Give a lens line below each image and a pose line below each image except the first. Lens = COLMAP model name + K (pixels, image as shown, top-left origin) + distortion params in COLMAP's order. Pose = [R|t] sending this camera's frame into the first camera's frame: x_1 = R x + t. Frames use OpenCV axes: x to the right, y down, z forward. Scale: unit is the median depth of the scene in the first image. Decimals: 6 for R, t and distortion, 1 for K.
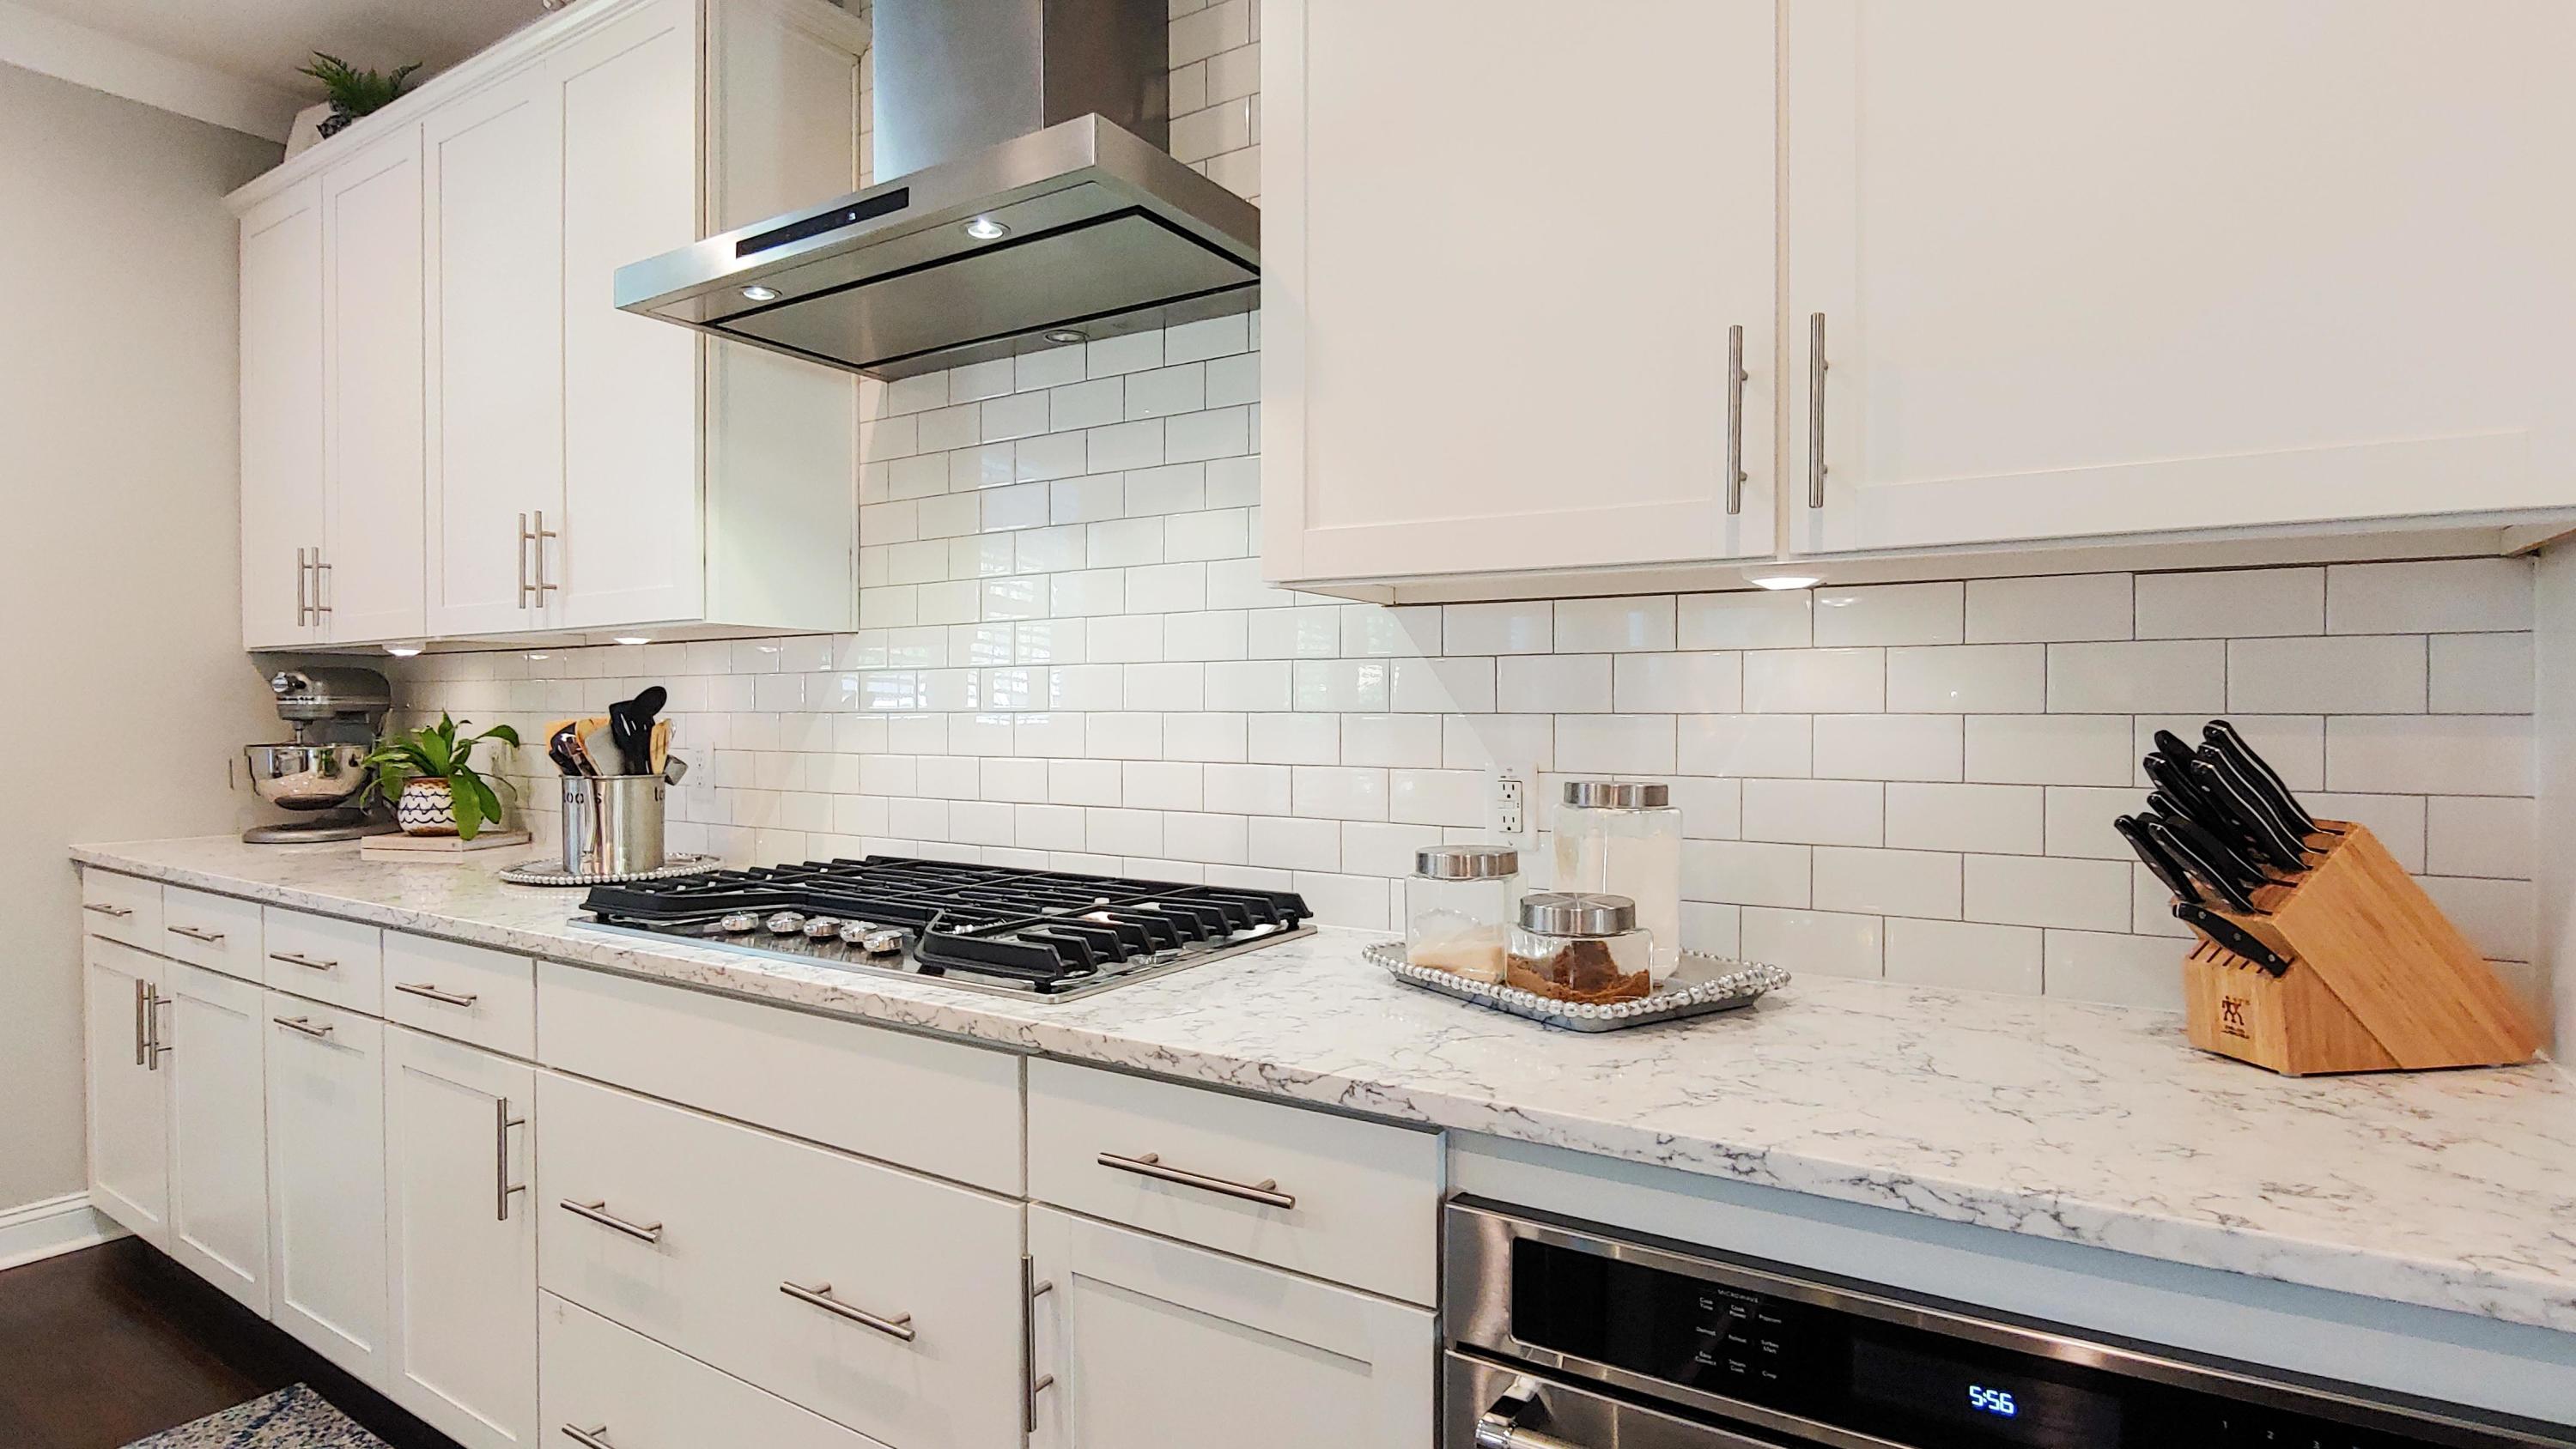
lens RADIAL K [[1275.0, 0, 1240.6], [0, 1275.0, 727.2], [0, 0, 1]] dist [-0.002554, 0.000067]
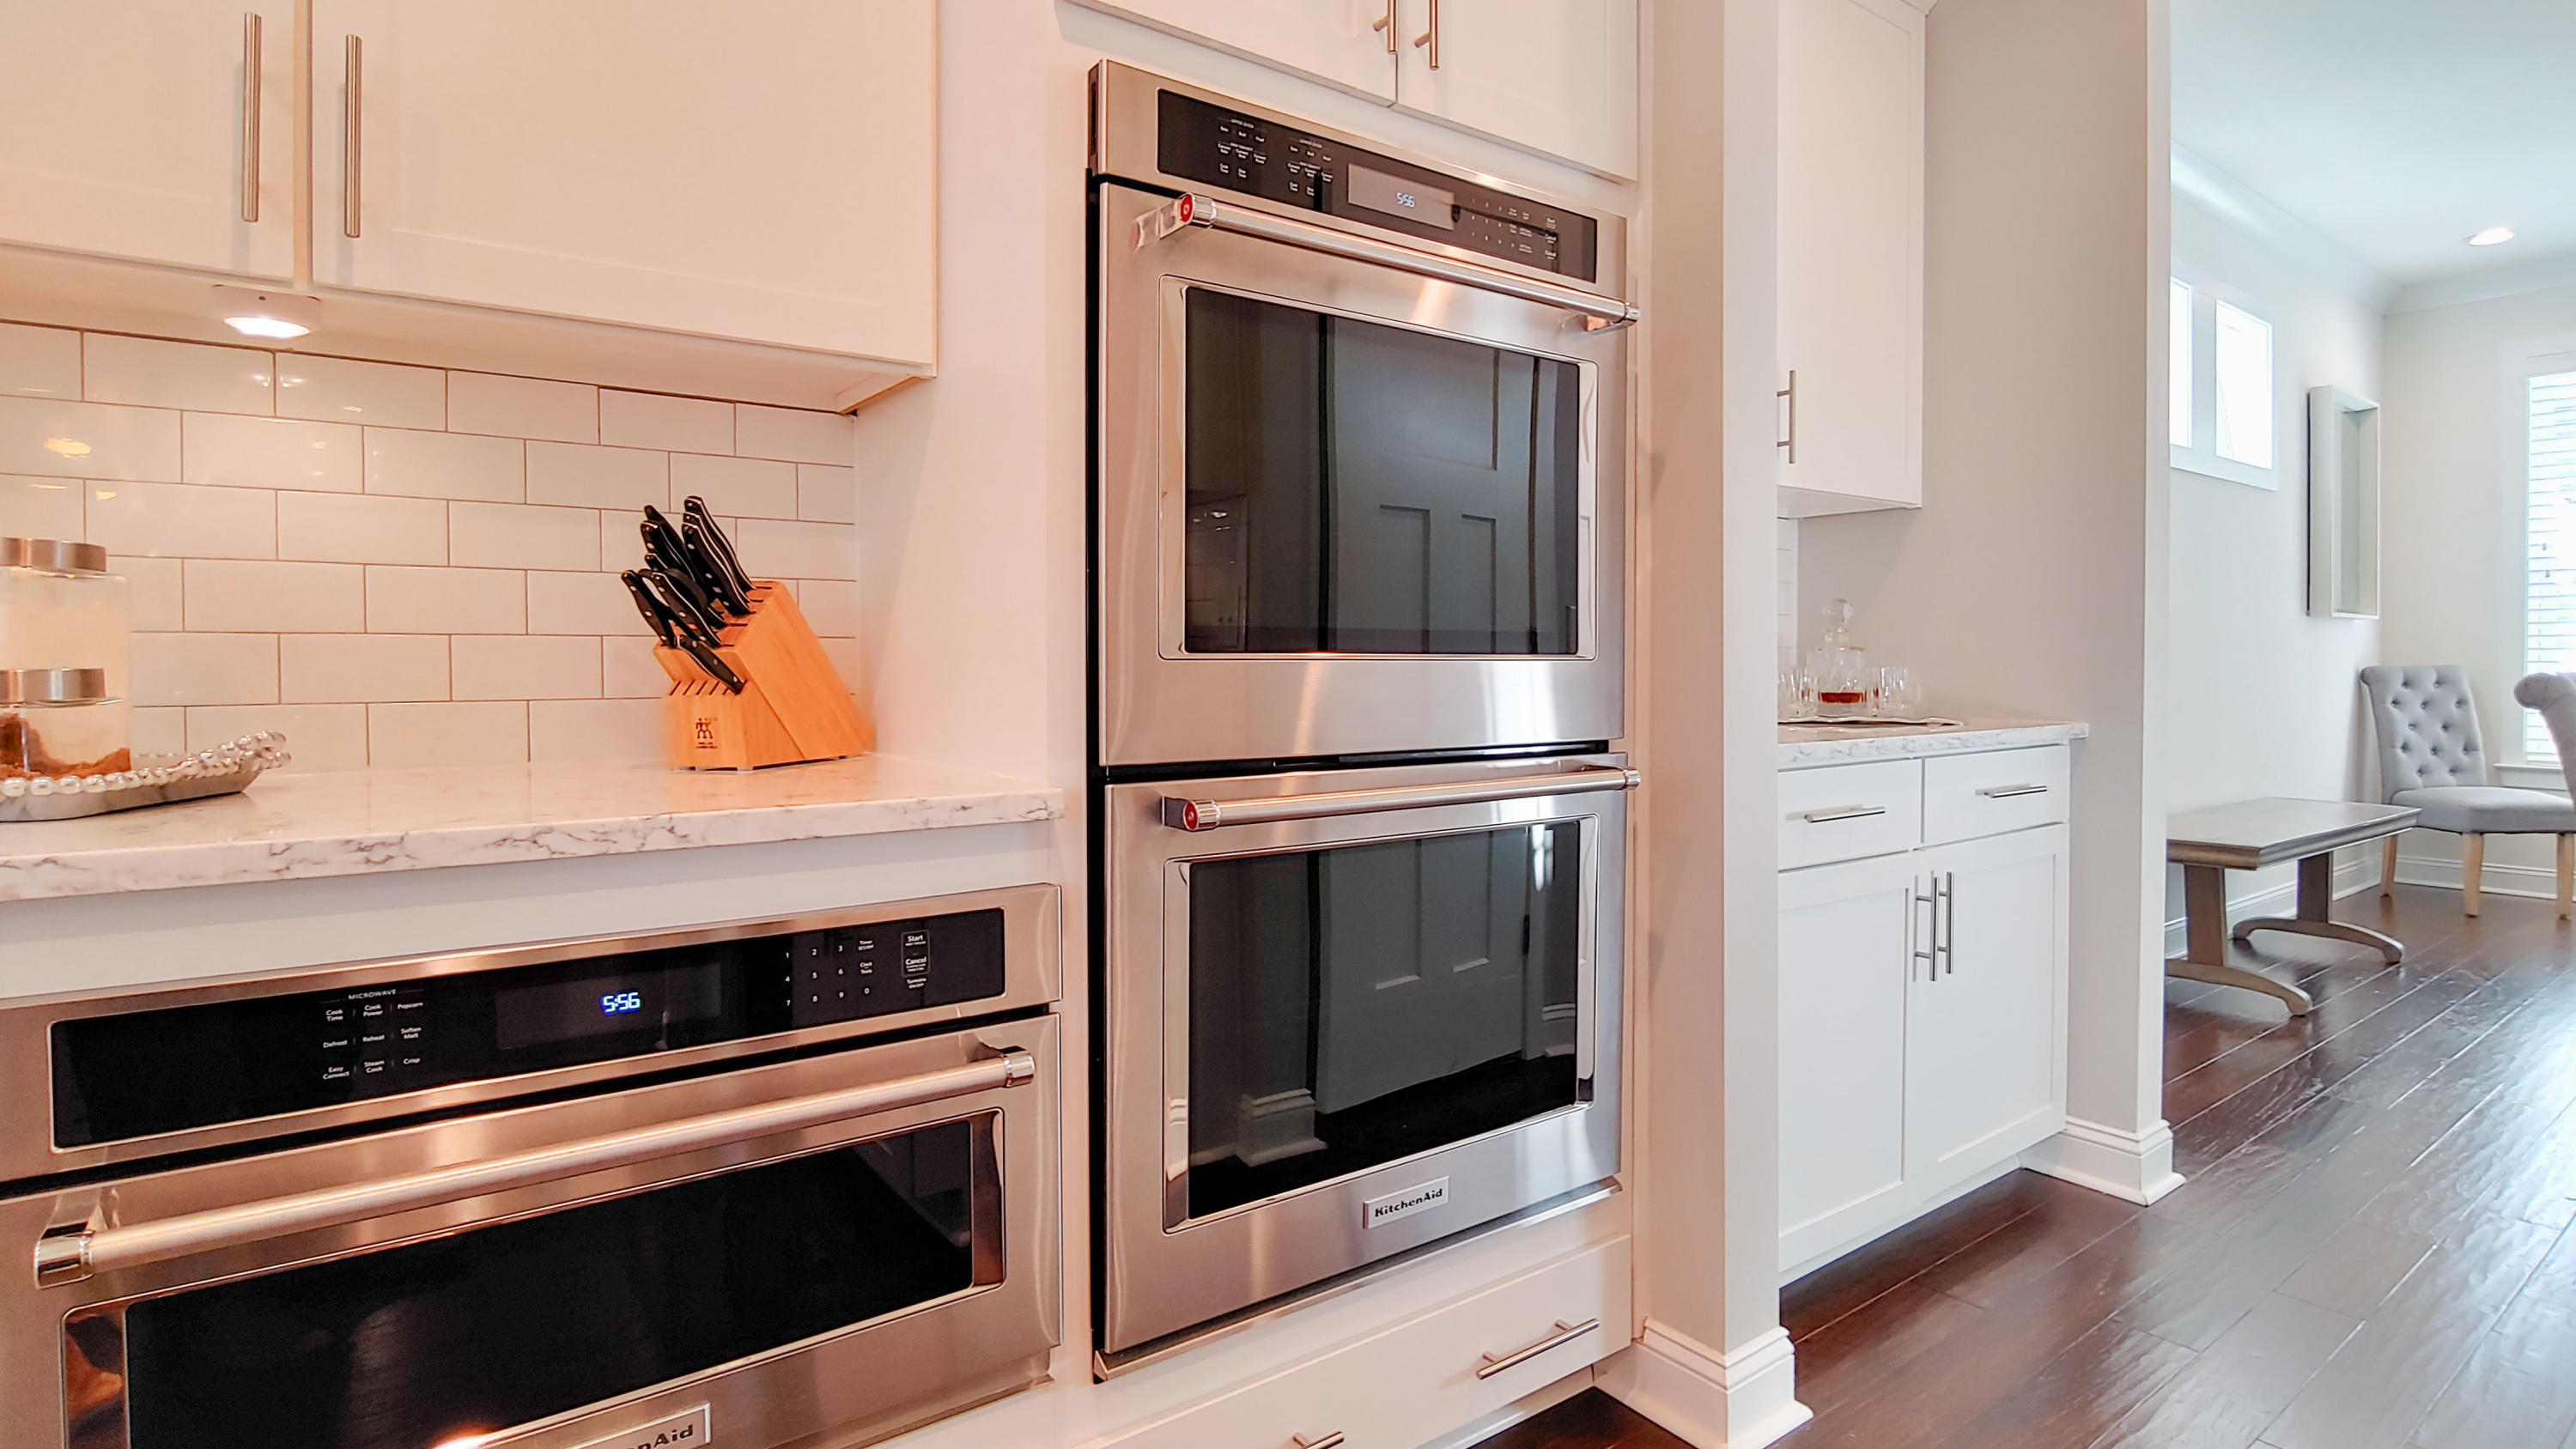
lens RADIAL K [[1317.3, 0, 1347.0], [0, 1317.3, 681.7], [0, 0, 1]] dist [-0.028359, -0.001287]
pose [[0.312046, -0.014217, 0.949961, -0.250045], [0.009819, 0.999883, 0.011739, 0.165288], [-0.950016, 0.005664, 0.312149, -0.010028]]
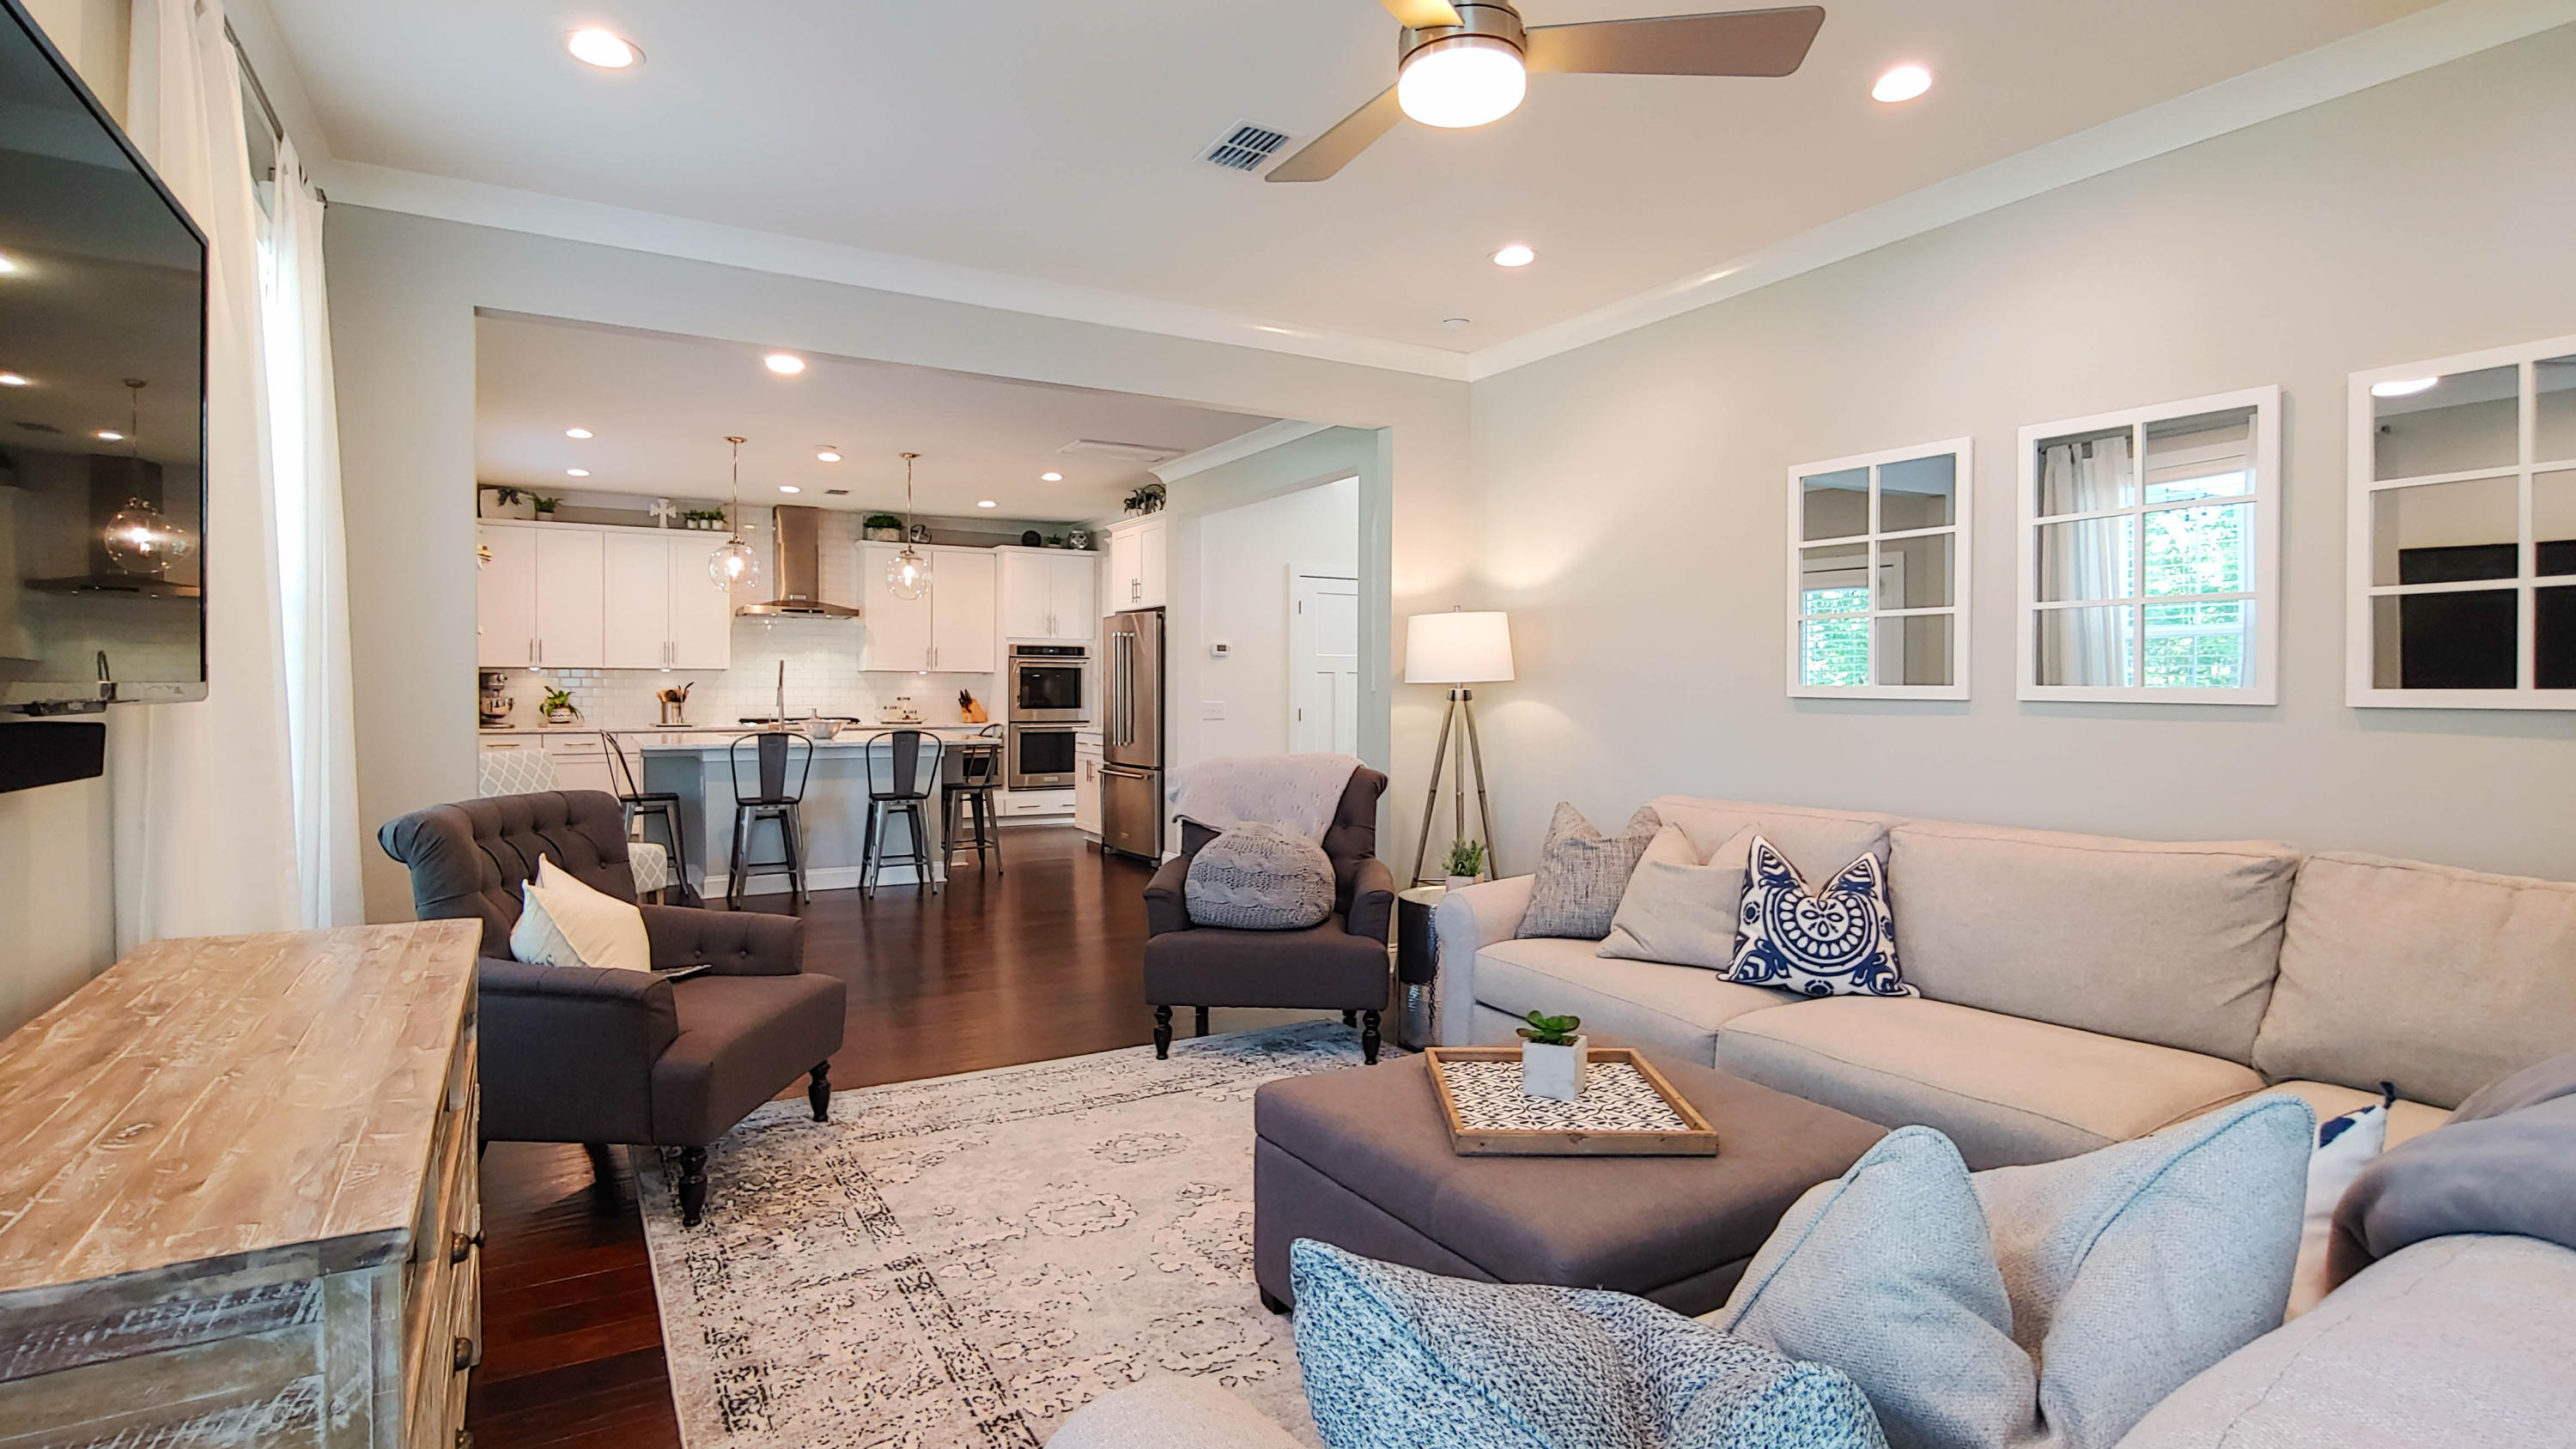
lens RADIAL K [[1227.3, 0, 1240.5], [0, 1227.3, 704.9], [0, 0, 1]] dist [-0.001503, -0.000188]
pose [[0.455210, -0.011884, 0.890305, -7.034481], [0.004944, 0.999929, 0.010819, 0.023175], [-0.890370, -0.000523, 0.455237, -5.484751]]
